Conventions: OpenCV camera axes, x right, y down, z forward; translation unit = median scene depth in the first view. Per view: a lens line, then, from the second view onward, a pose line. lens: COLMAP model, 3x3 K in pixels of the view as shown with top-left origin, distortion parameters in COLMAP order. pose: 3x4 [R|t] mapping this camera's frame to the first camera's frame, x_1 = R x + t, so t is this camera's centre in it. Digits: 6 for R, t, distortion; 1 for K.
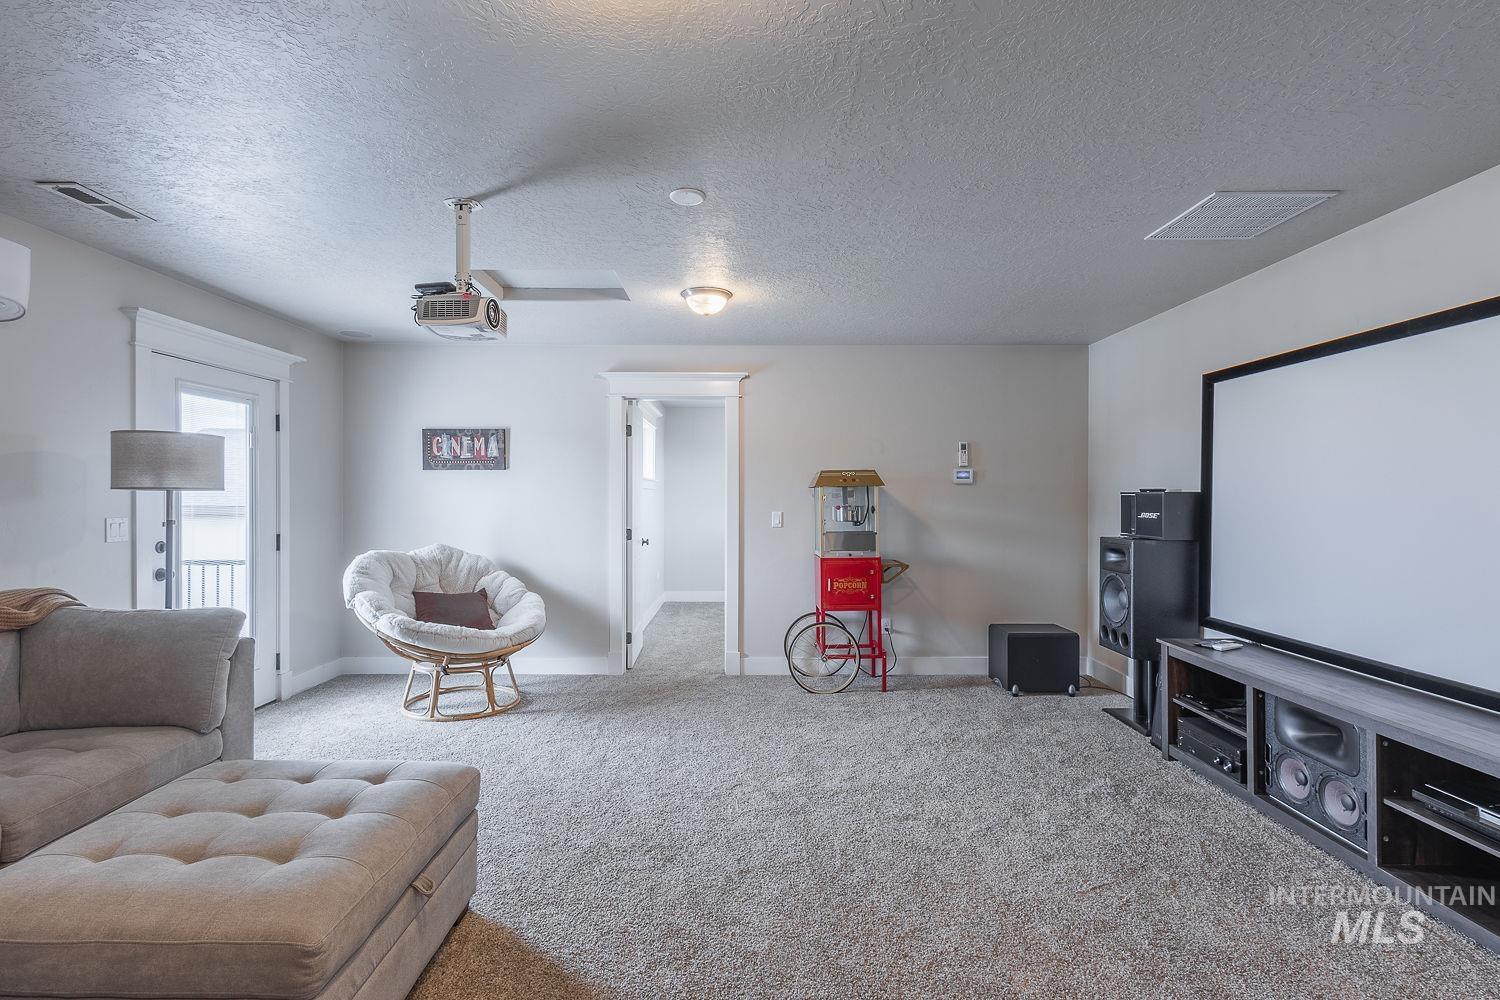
lens RADIAL K [[696.0, 0, 750.0], [0, 696.0, 500.0], [0, 0, 1]] dist [0.012176, -0.004256]
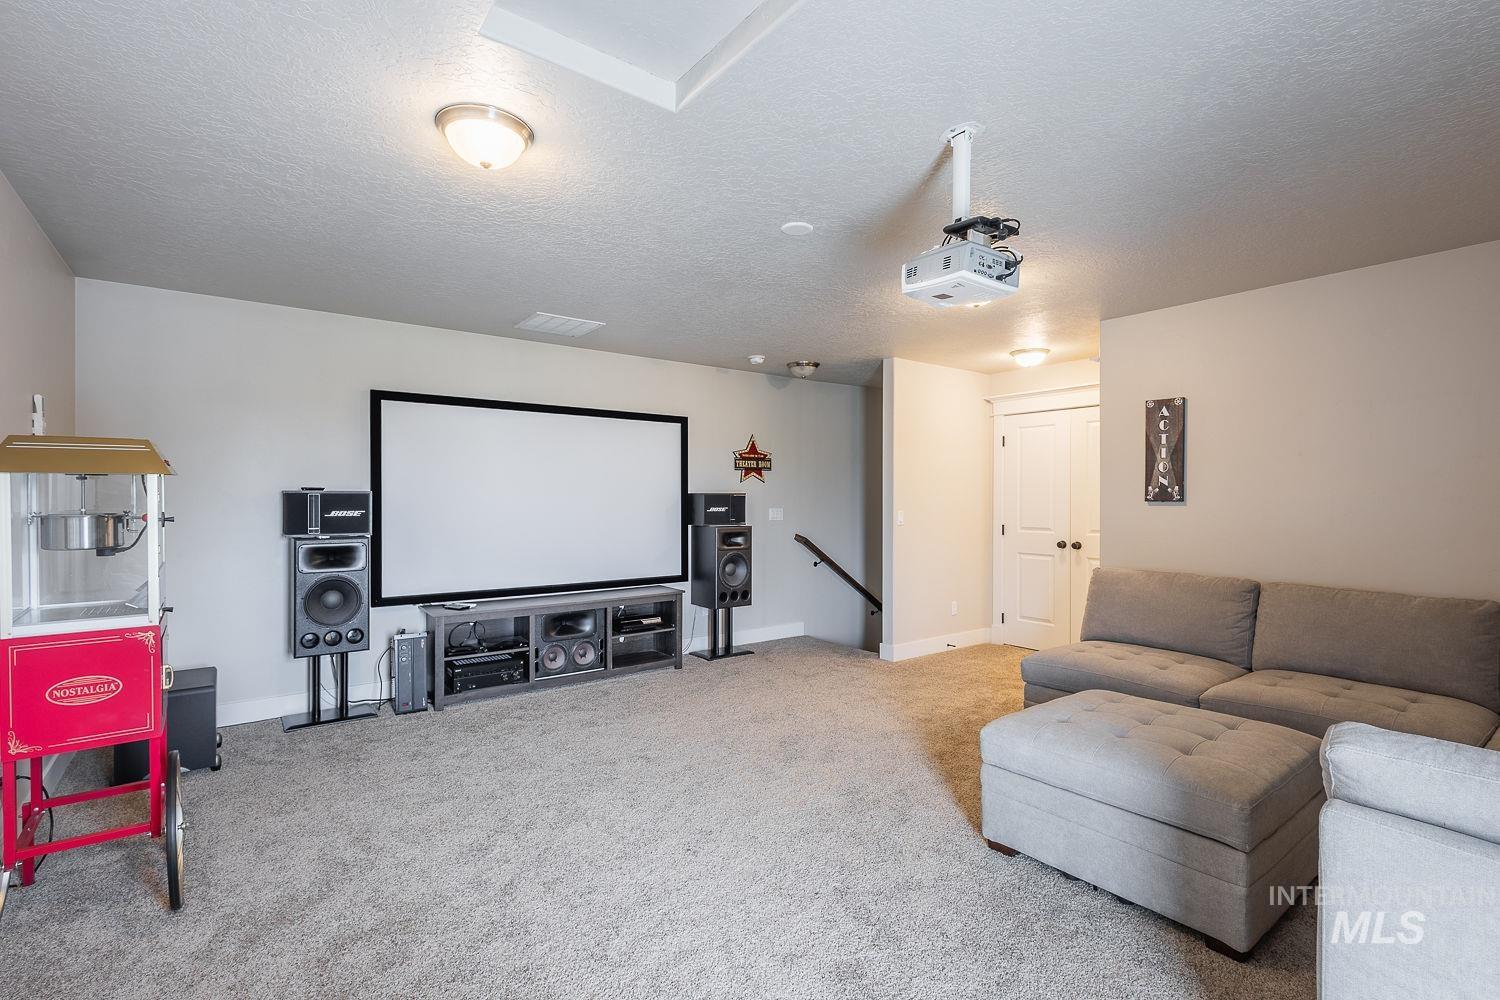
lens RADIAL K [[696.0, 0, 750.0], [0, 696.0, 500.0], [0, 0, 1]] dist [0.012176, -0.004256]
pose [[-0.611538, -0.001167, 0.791214, -0.653804], [0.003395, 0.999986, 0.004099, -0.000084], [-0.791208, 0.005193, -0.611525, 1.229486]]
